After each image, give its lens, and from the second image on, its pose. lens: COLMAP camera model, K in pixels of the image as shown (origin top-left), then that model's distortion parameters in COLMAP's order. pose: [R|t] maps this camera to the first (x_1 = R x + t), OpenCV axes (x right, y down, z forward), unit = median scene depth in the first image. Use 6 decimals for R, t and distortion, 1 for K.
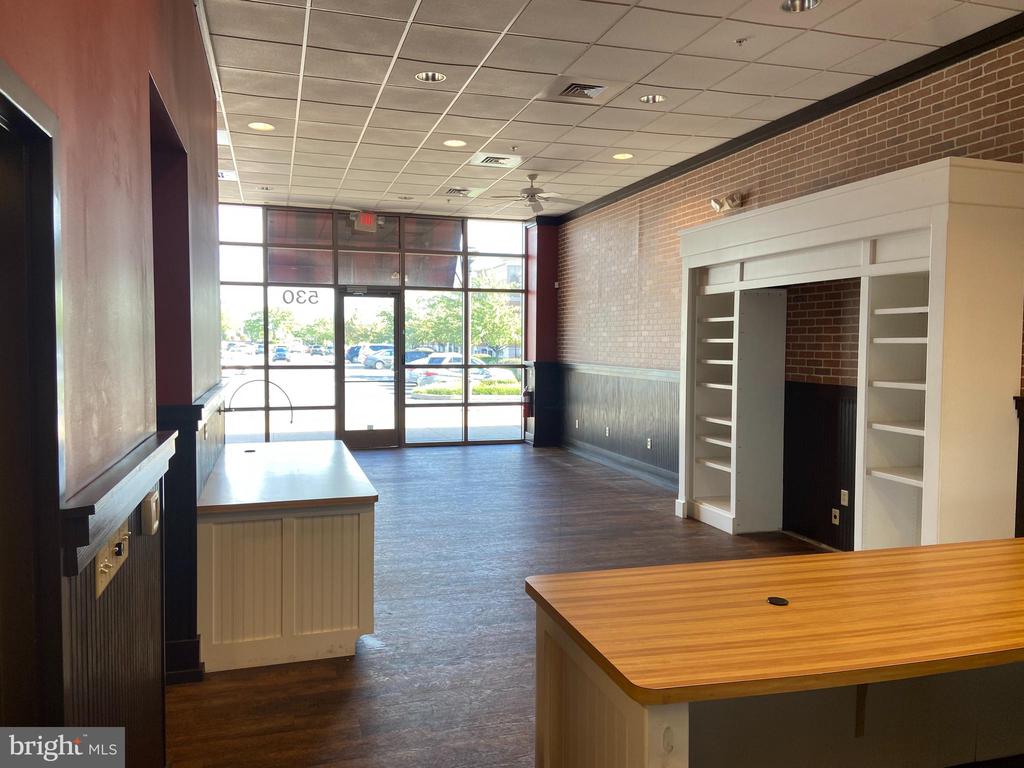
lens RADIAL K [[787.9, 0, 511.8], [0, 787.9, 385.1], [0, 0, 1]] dist [0.101868, -0.116523]
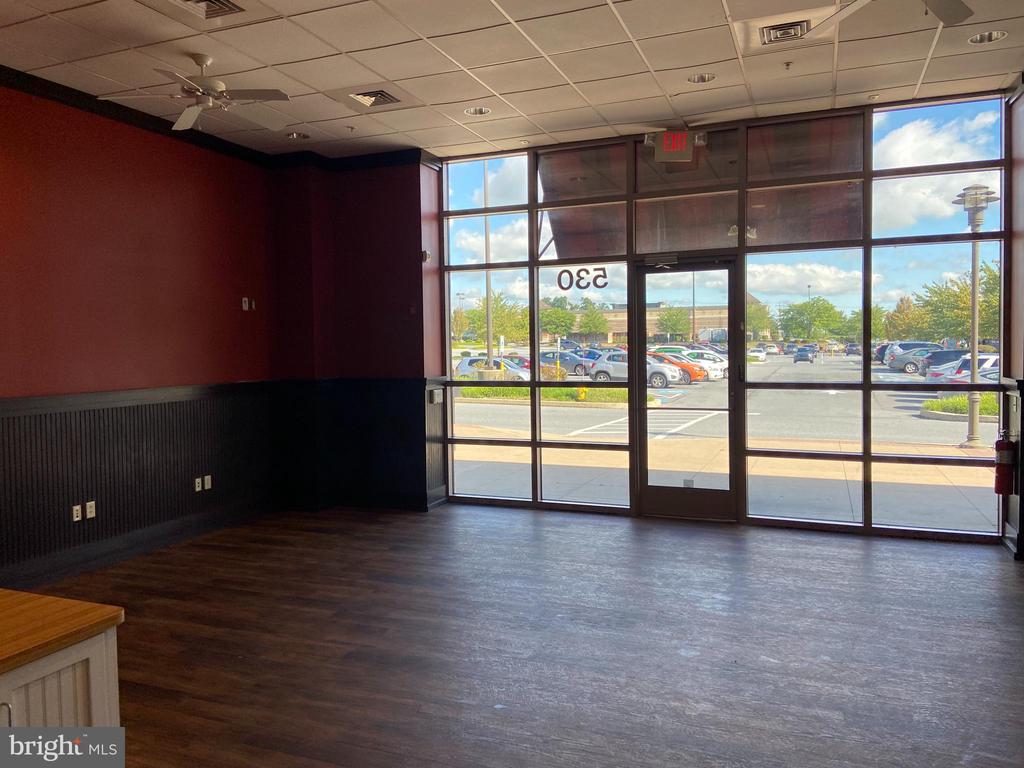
lens RADIAL K [[787.9, 0, 476.4], [0, 787.9, 368.5], [0, 0, 1]] dist [0.101868, -0.116523]
pose [[0.764427, 0.003569, -0.644701, 0.091062], [-0.016919, 0.999751, -0.014527, -0.024047], [0.644489, 0.022012, 0.764297, 0.427477]]
